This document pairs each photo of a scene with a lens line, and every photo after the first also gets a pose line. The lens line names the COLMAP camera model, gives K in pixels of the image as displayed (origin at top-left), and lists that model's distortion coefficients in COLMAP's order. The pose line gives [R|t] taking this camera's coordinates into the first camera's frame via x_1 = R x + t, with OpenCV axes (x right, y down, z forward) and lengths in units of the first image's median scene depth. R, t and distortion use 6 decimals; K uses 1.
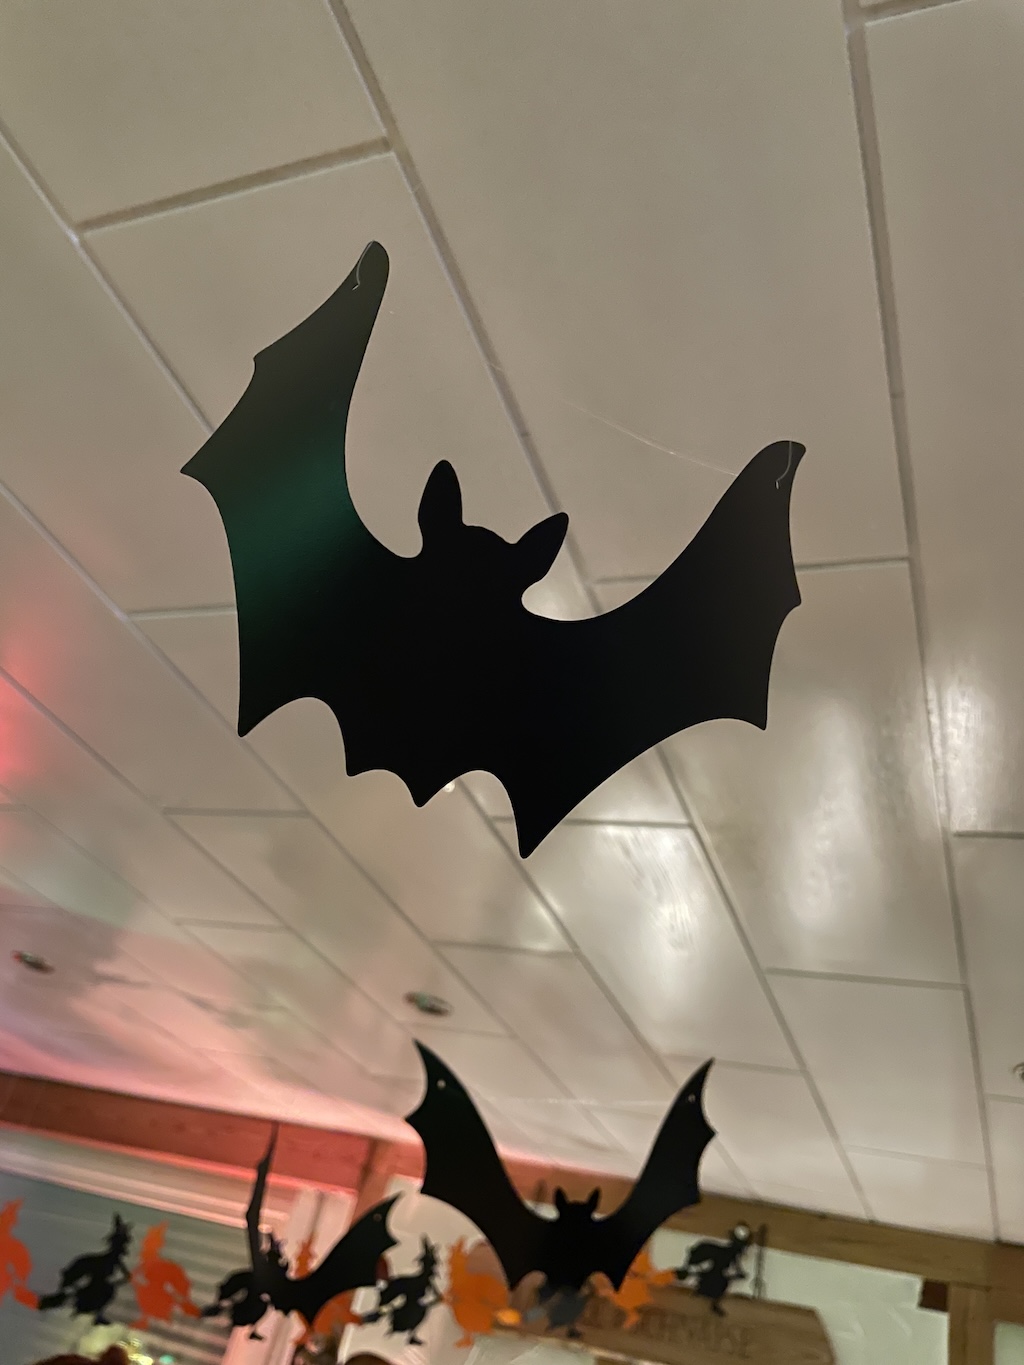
lens RADIAL K [[1056.6, 0, 512.0], [0, 1056.6, 682.5], [0, 0, 1]] dist [0.074480, -0.120894]
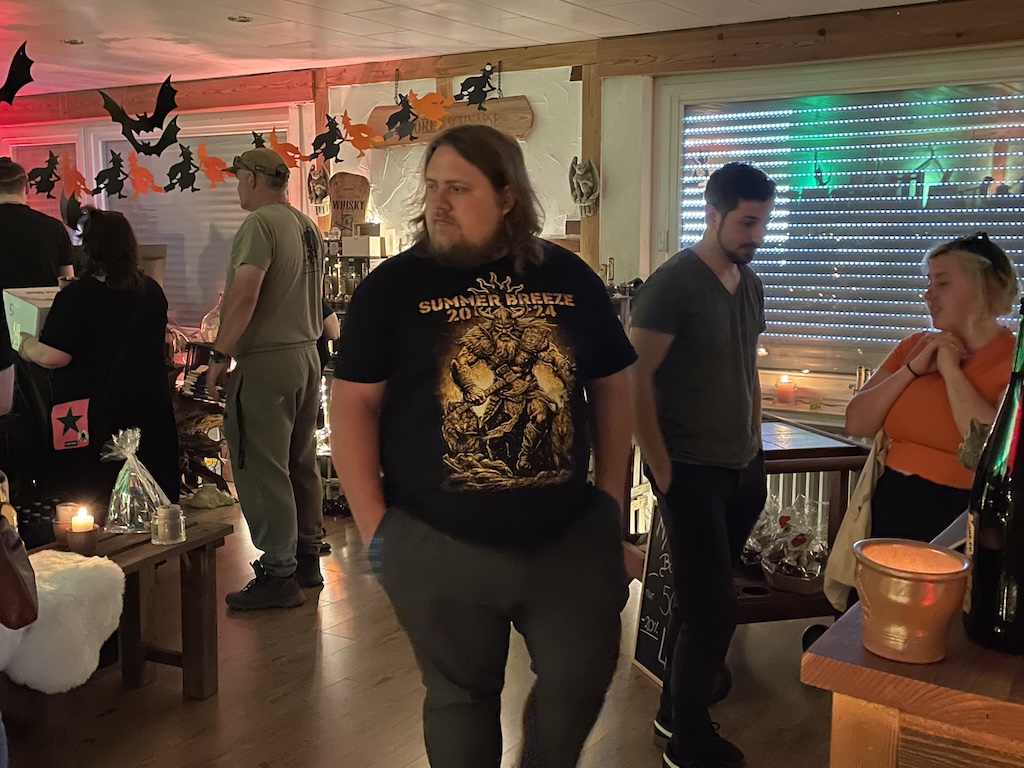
lens RADIAL K [[1105.3, 0, 514.3], [0, 1105.3, 389.7], [0, 0, 1]] dist [0.116021, -0.167756]
pose [[0.949603, -0.199539, -0.241740, 0.646565], [0.310227, 0.708668, 0.633679, -0.316148], [0.044870, -0.676738, 0.734855, -0.838198]]
